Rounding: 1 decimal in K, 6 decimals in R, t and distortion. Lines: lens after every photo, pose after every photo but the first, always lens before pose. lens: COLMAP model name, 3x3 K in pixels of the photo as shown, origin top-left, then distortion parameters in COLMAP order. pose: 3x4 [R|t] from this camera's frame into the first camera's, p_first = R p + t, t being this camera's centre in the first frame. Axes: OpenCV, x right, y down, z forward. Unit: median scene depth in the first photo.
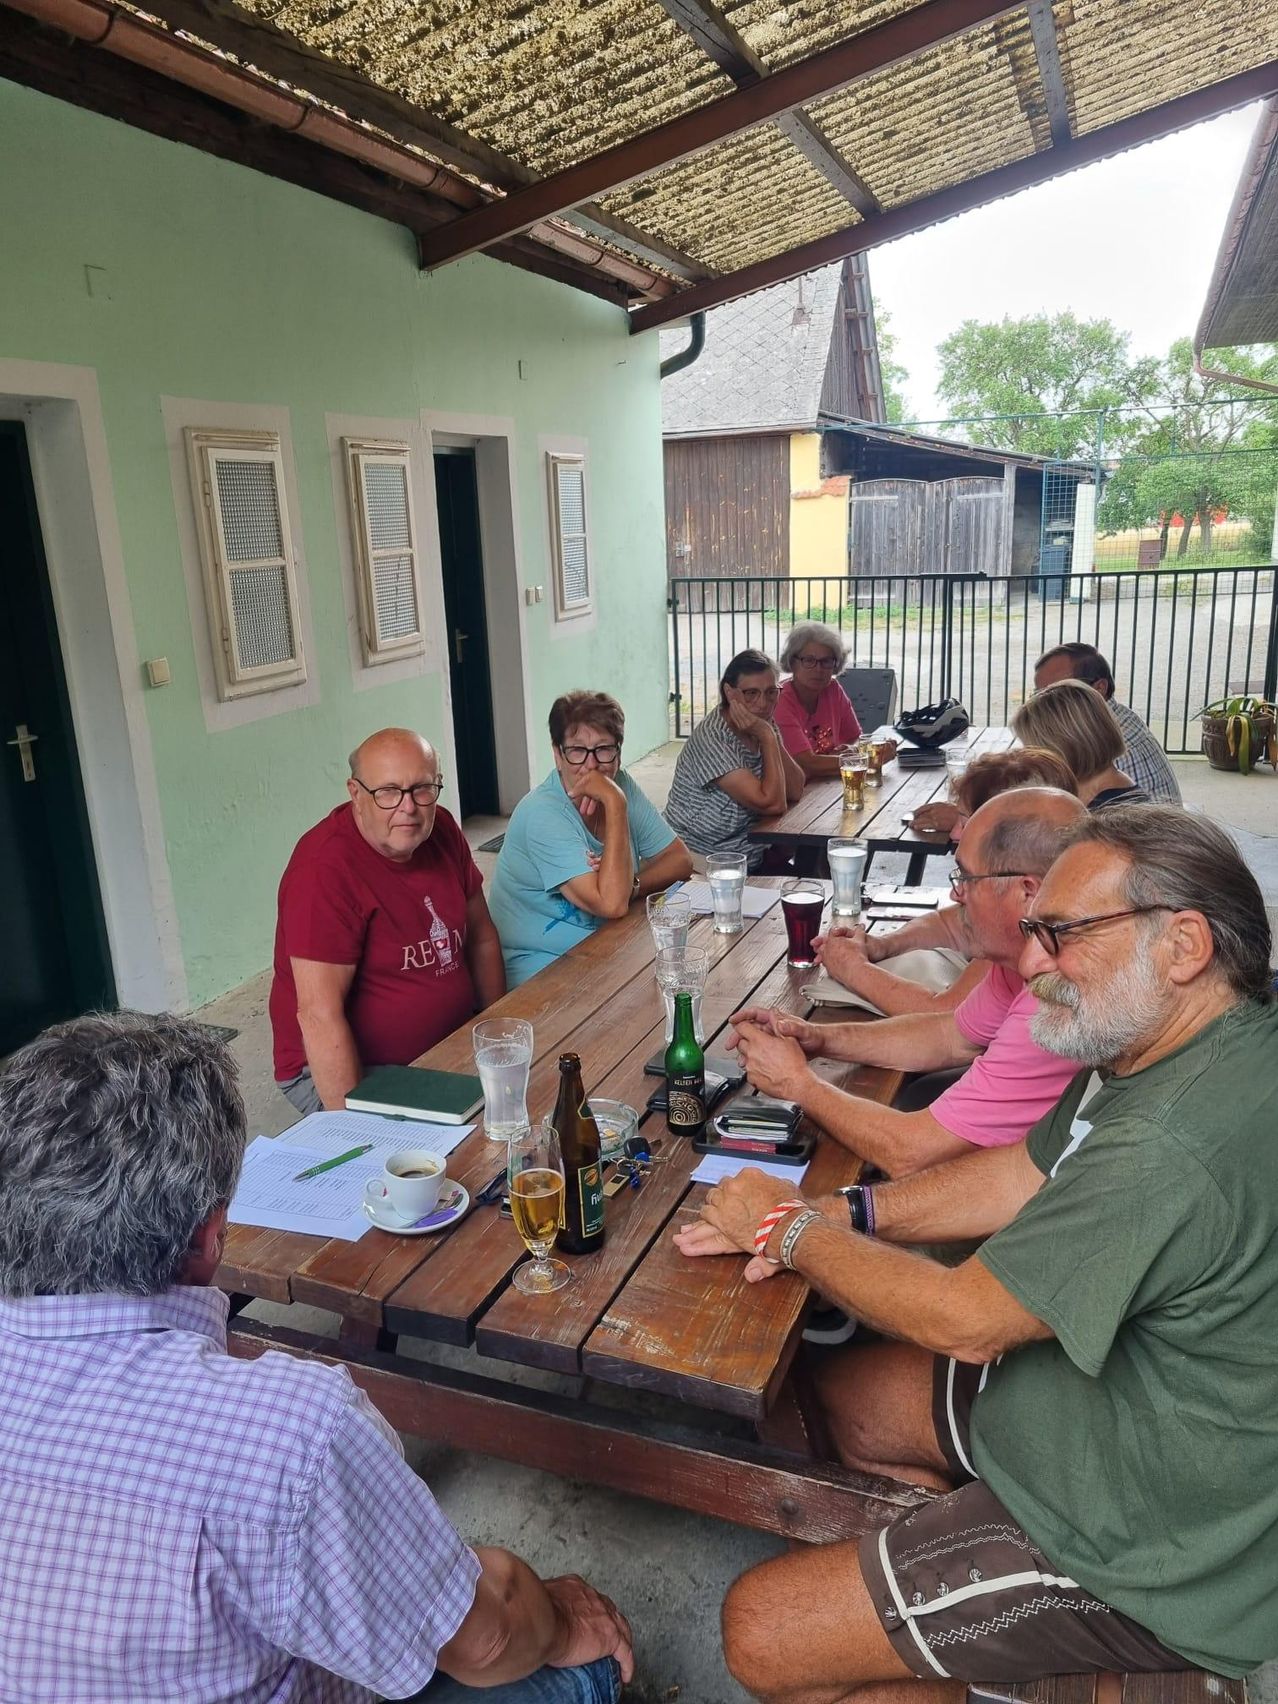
lens RADIAL K [[1268.4, 0, 639.0], [0, 1268.4, 852.0], [0, 0, 1]] dist [0.003520, -0.000738]
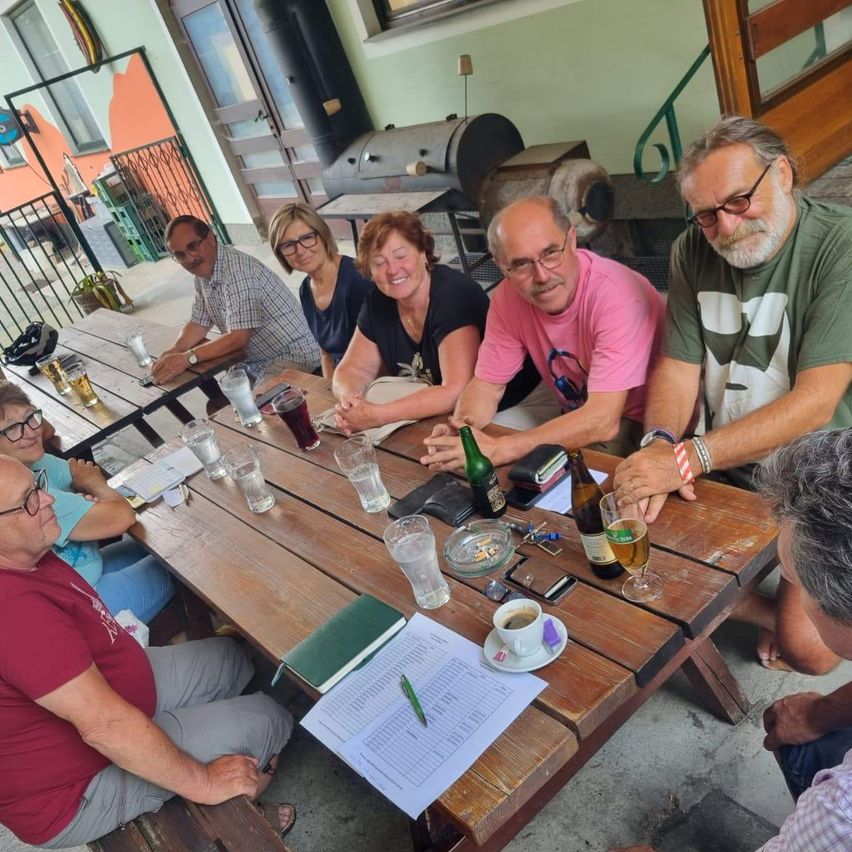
lens RADIAL K [[862.5, 0, 436.8], [0, 862.5, 429.4], [0, 0, 1]] dist [0.005681, -0.026867]
pose [[0.477146, -0.517884, 0.710020, -0.610222], [0.503537, 0.823260, 0.262094, -0.138547], [-0.720265, 0.232464, 0.653589, 0.390948]]
